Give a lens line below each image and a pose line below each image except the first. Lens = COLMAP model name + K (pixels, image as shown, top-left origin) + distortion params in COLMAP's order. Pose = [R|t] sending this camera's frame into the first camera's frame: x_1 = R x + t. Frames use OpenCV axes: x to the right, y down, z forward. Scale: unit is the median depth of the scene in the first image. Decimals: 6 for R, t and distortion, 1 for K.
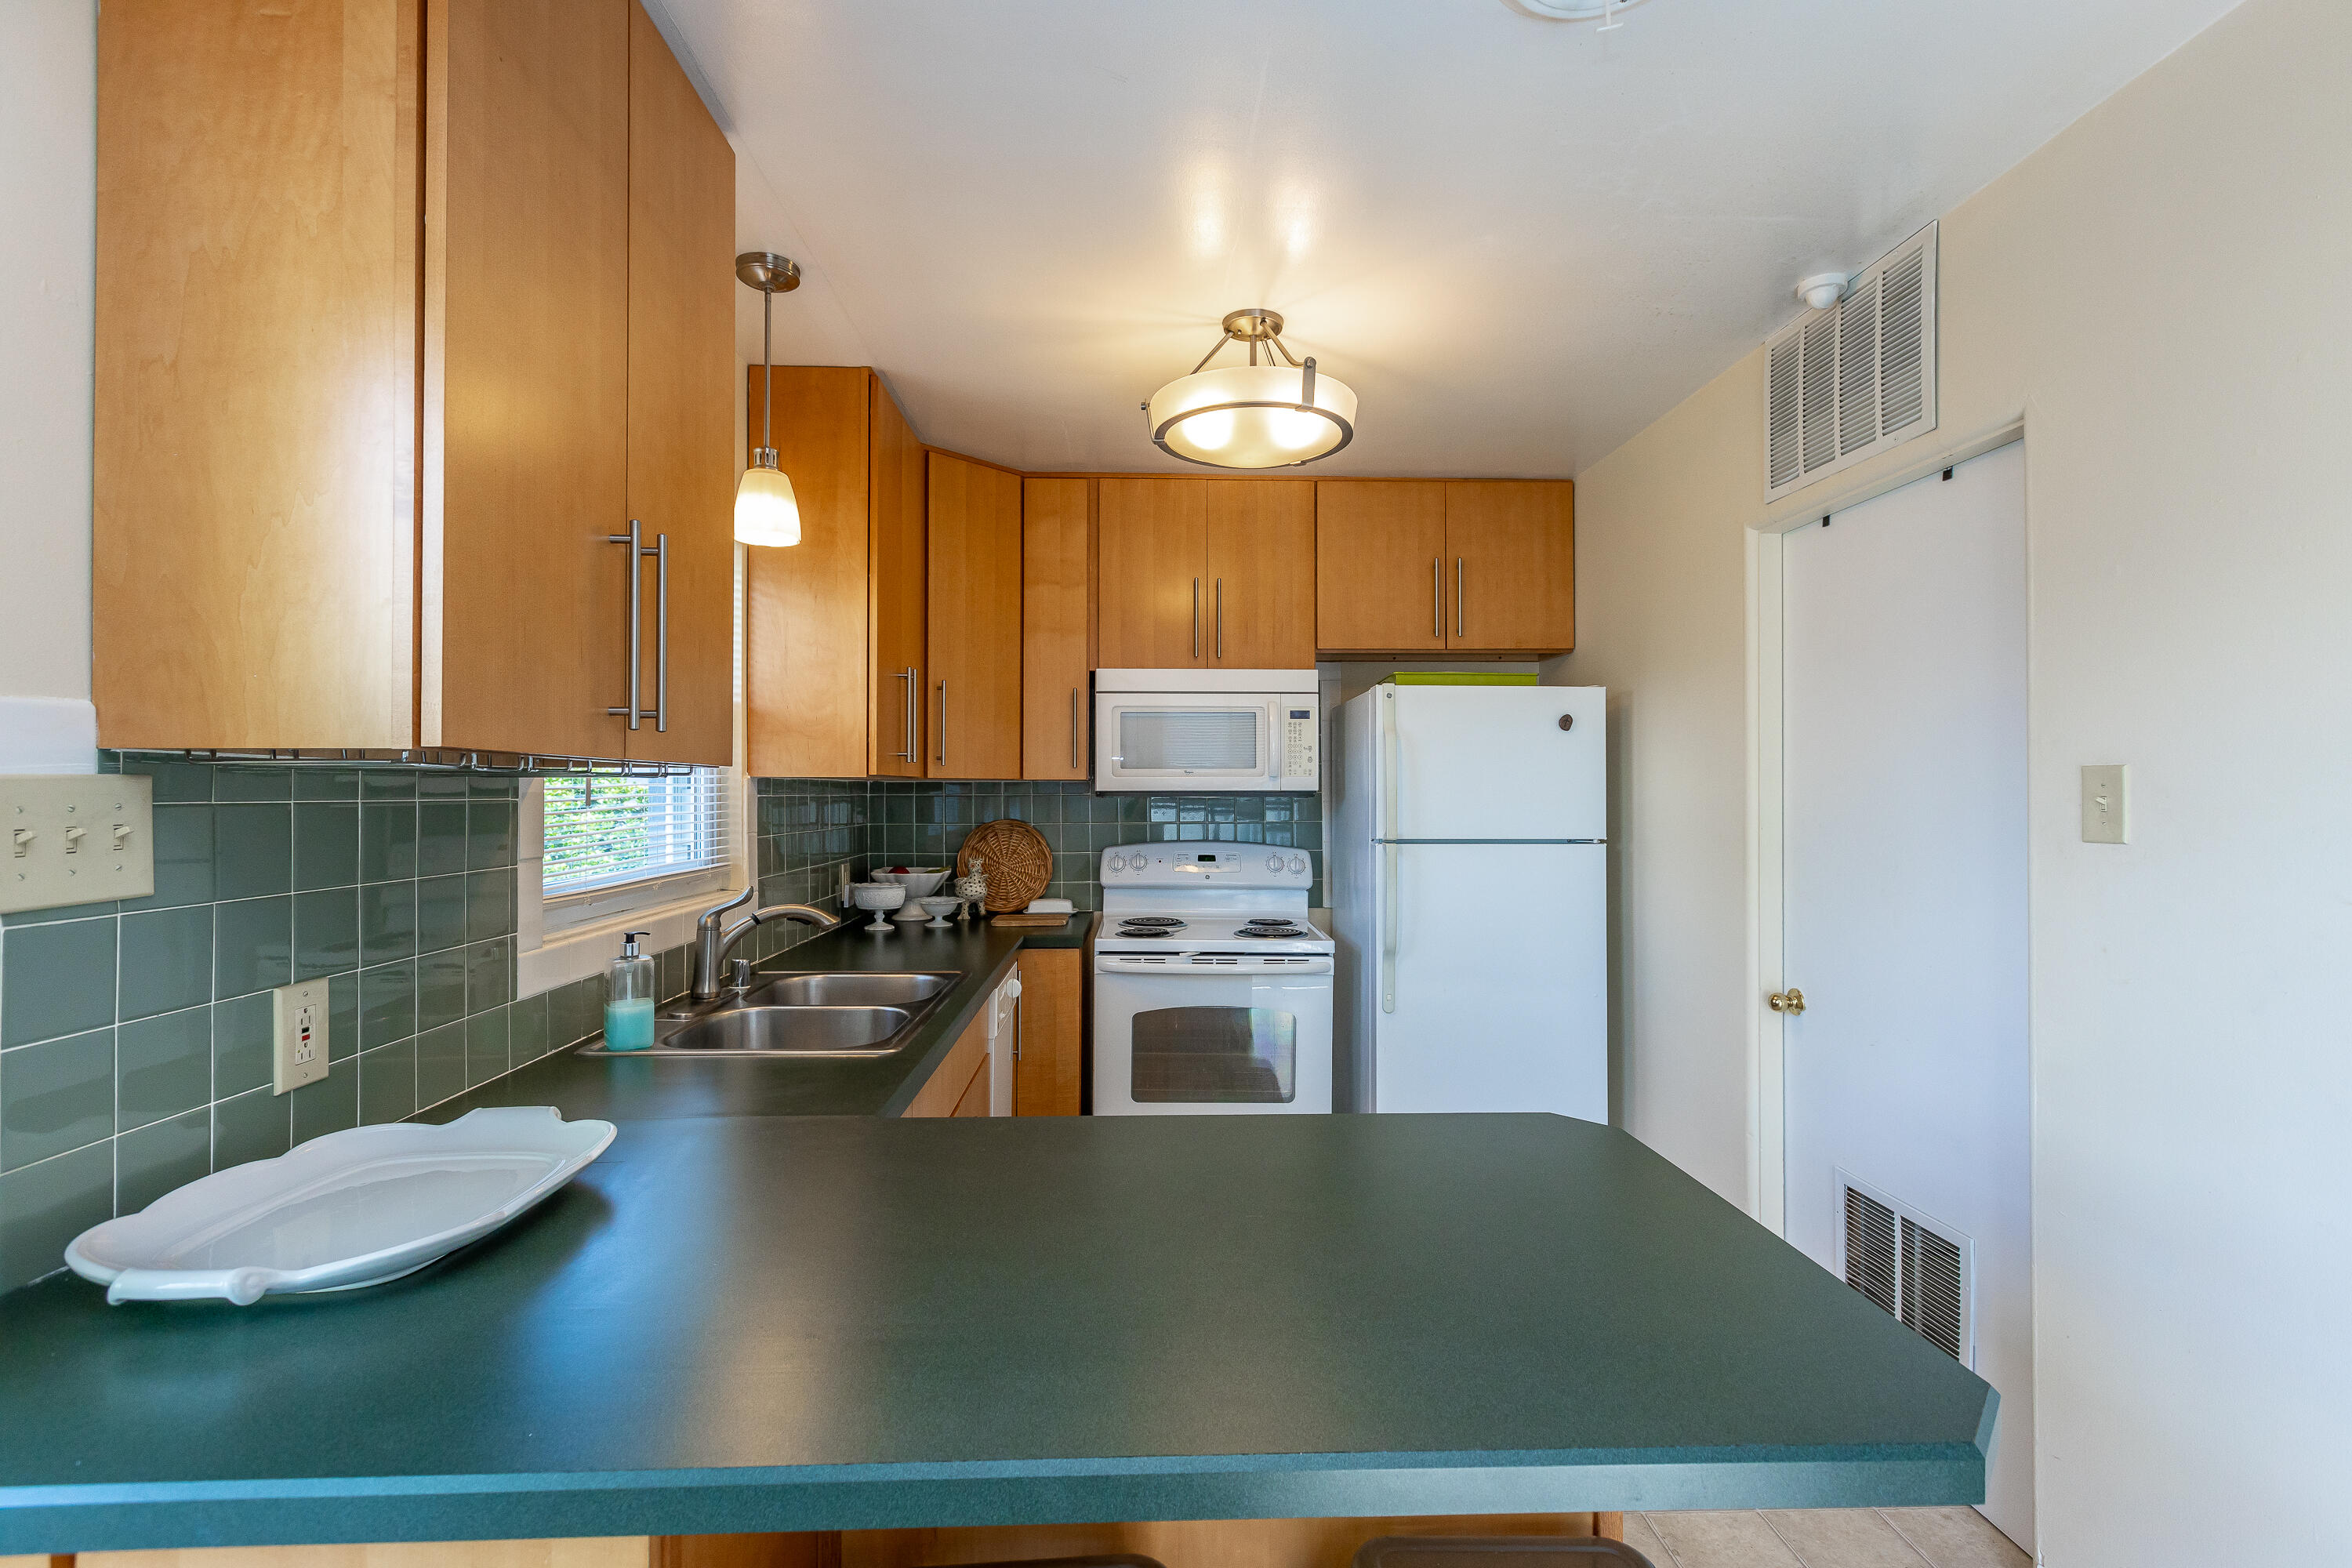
lens RADIAL K [[1049.3, 0, 1176.0], [0, 1049.3, 784.0], [0, 0, 1]] dist [-0.002620, 0.000027]
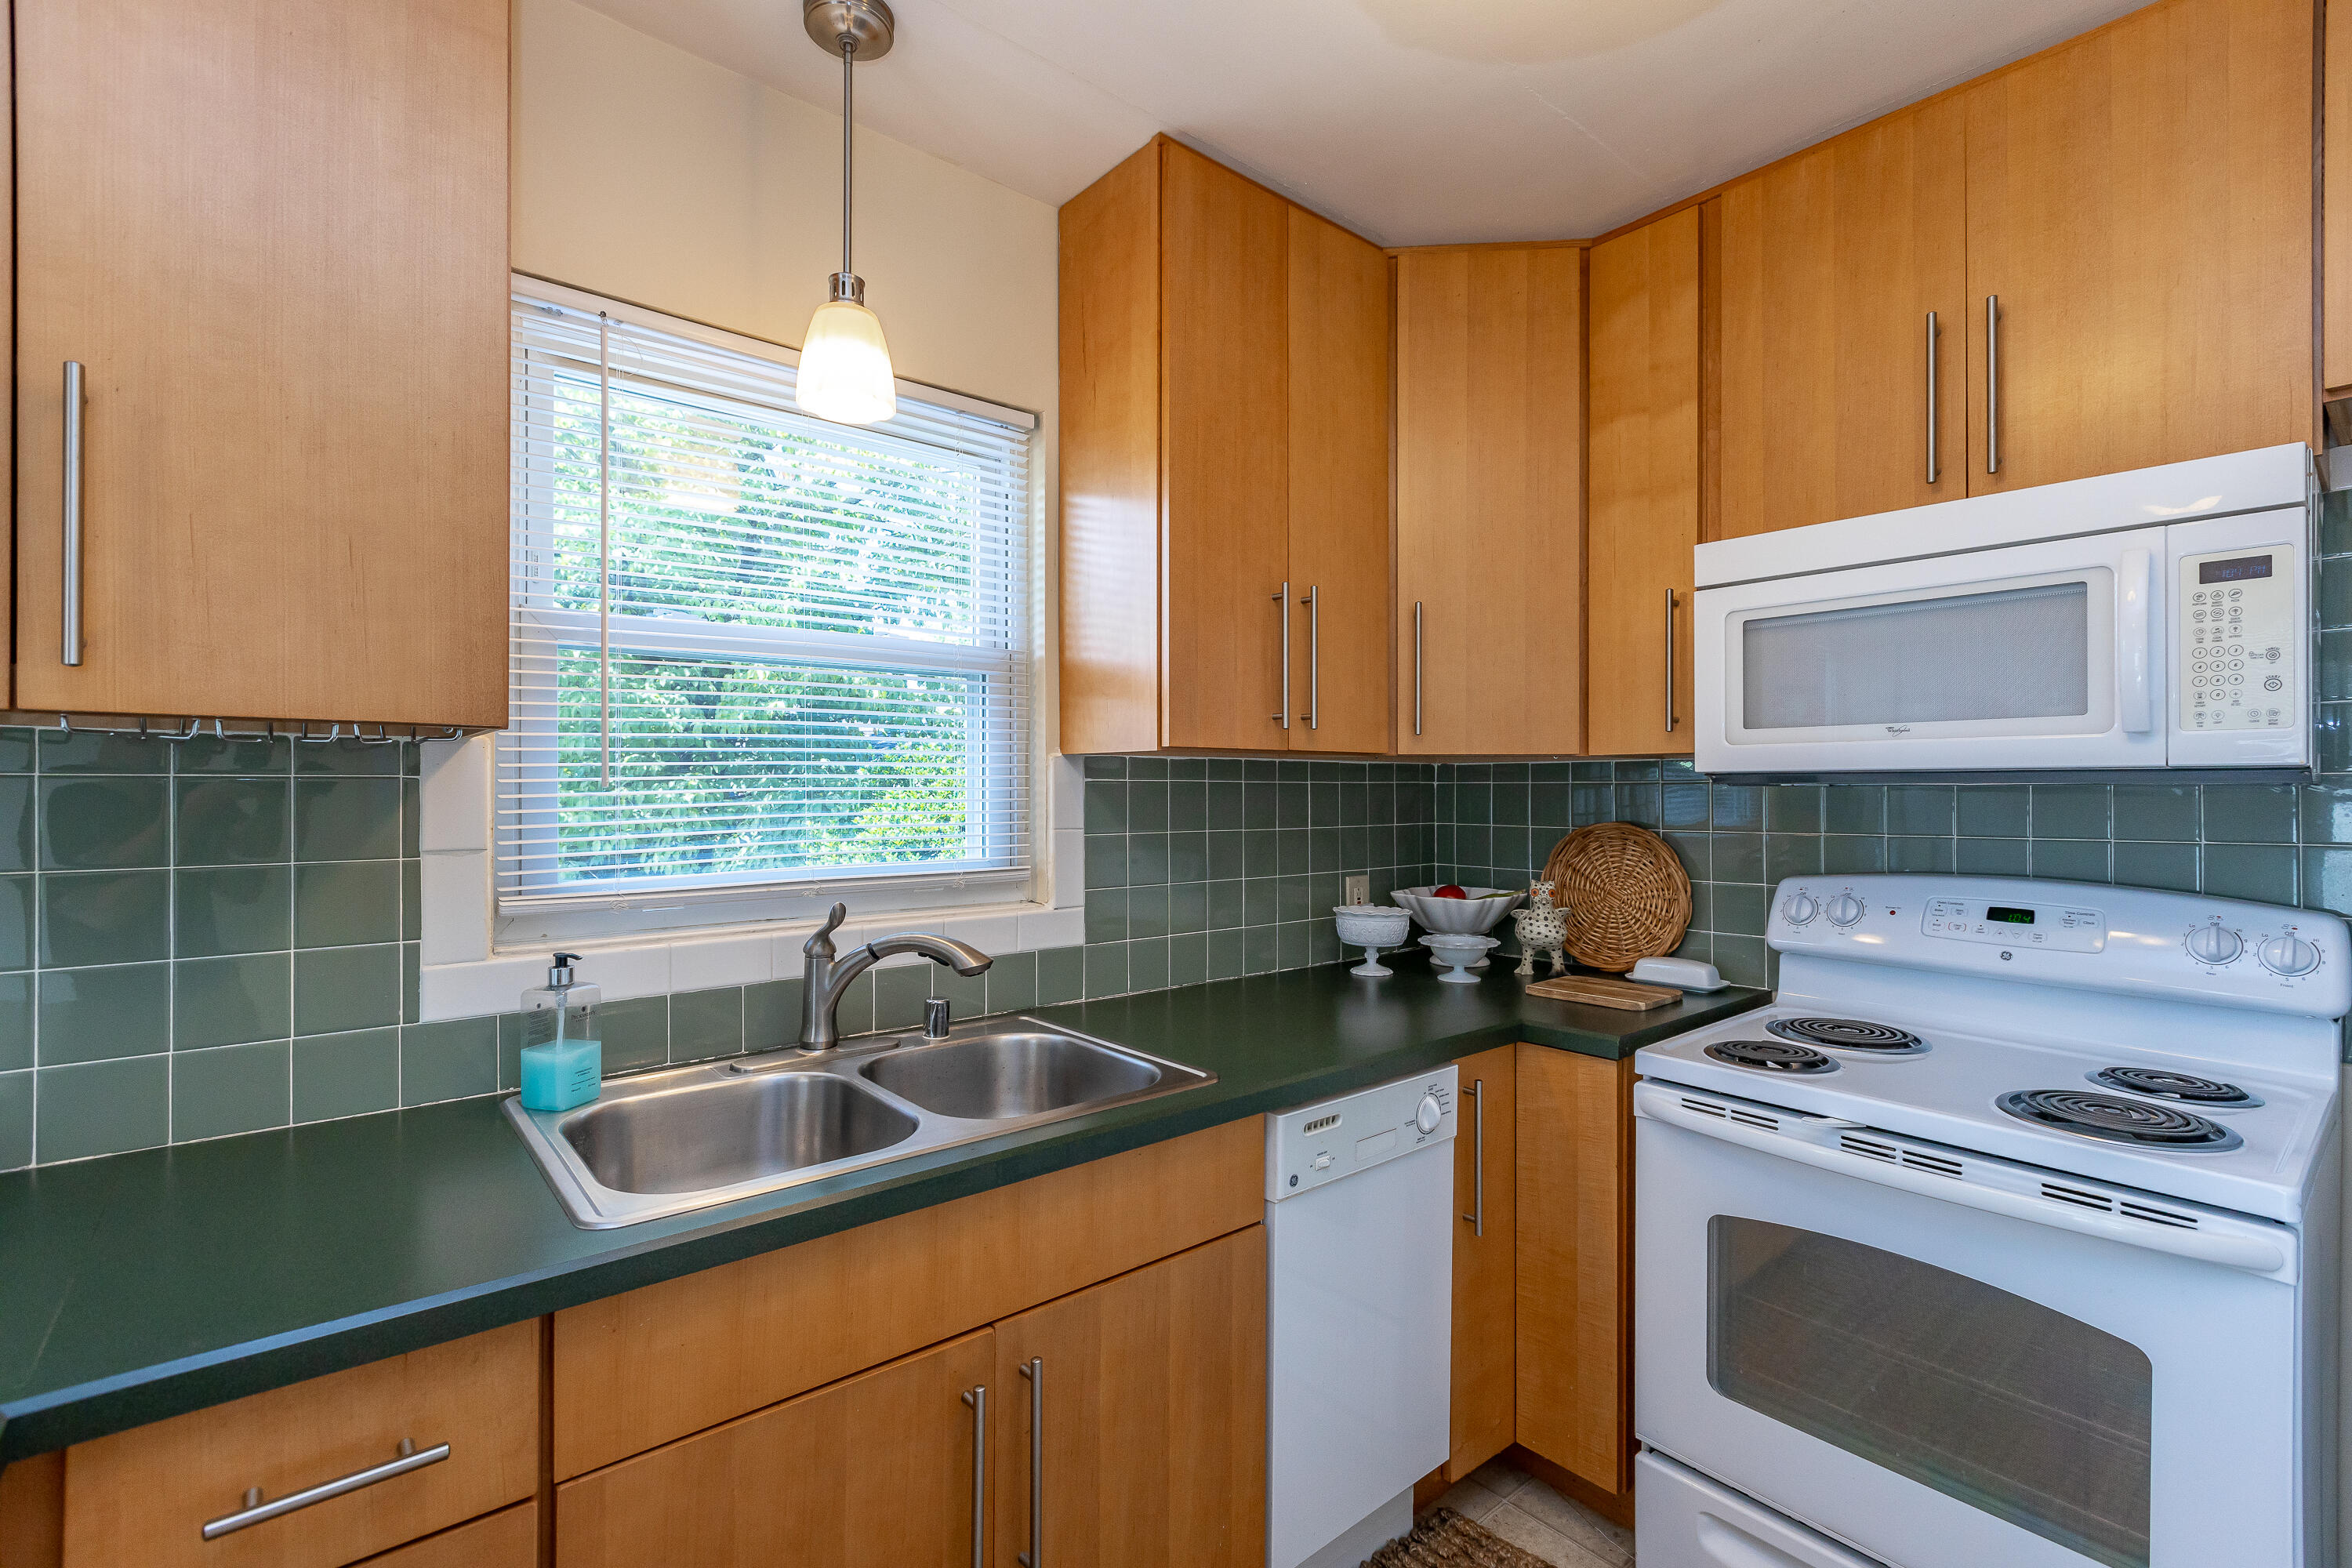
lens RADIAL K [[1049.3, 0, 1176.0], [0, 1049.3, 784.0], [0, 0, 1]] dist [-0.002620, 0.000027]
pose [[0.619815, -0.003144, -0.784741, 0.178266], [0.006055, 0.999981, 0.000776, 0.010473], [0.784724, -0.005232, 0.619823, 0.450907]]
